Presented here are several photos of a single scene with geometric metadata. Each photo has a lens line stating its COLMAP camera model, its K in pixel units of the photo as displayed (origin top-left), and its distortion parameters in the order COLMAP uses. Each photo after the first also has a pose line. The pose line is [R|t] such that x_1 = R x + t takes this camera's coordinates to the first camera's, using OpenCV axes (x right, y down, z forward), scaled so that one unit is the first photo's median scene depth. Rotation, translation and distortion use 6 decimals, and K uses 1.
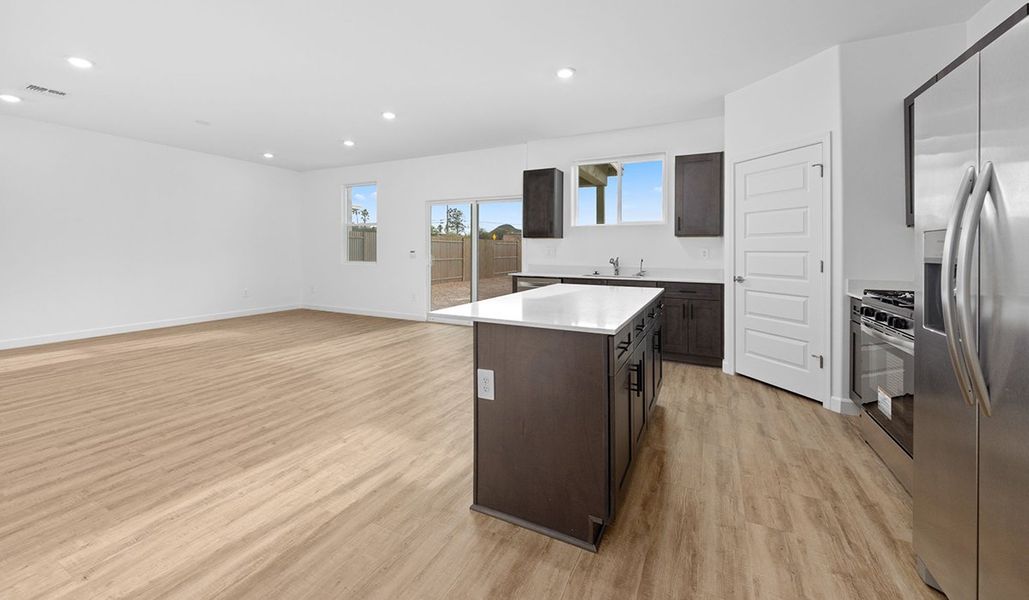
lens RADIAL K [[392.8, 0, 513.5], [0, 392.8, 246.3], [0, 0, 1]] dist [-0.007731, -0.002272]
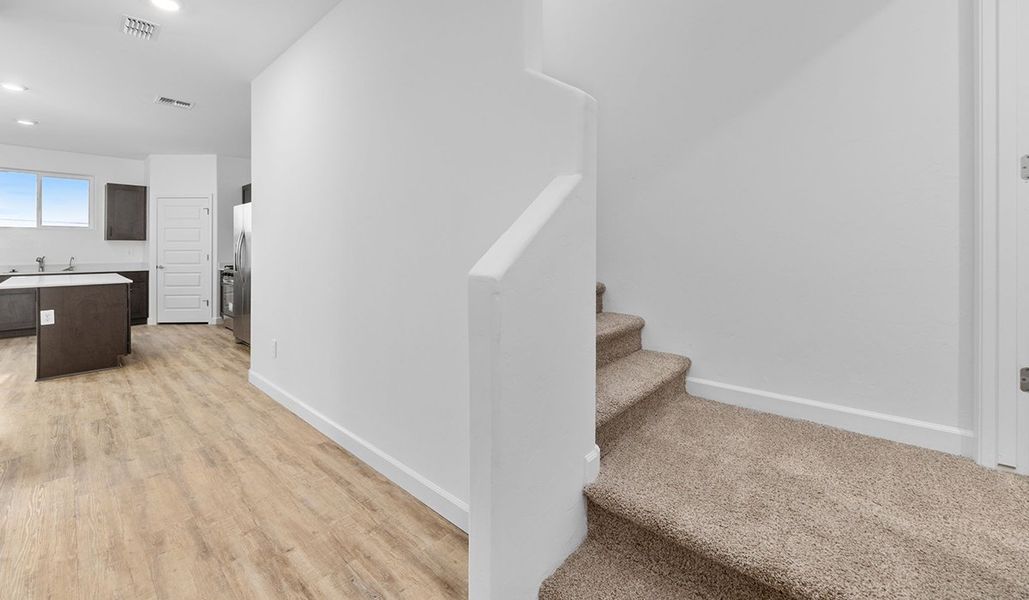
lens RADIAL K [[436.4, 0, 520.5], [0, 436.4, 248.5], [0, 0, 1]] dist [0.002247, 0.000364]
pose [[0.281076, -0.003352, 0.959680, -0.876280], [-0.008408, 0.999947, 0.005955, -0.022438], [-0.959649, -0.009742, 0.281033, -1.124338]]
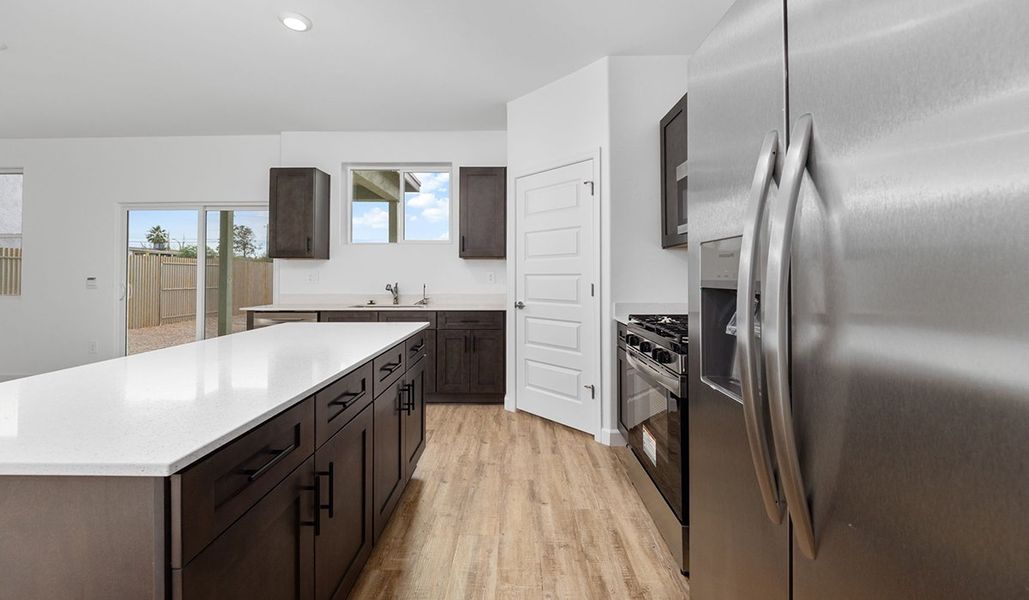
lens RADIAL K [[392.8, 0, 512.2], [0, 392.8, 267.3], [0, 0, 1]] dist [-0.007731, -0.002272]
pose [[0.899340, 0.003240, 0.437238, 0.178906], [0.001083, 0.999953, -0.009637, 0.005189], [-0.437249, 0.009141, 0.899294, 0.208060]]
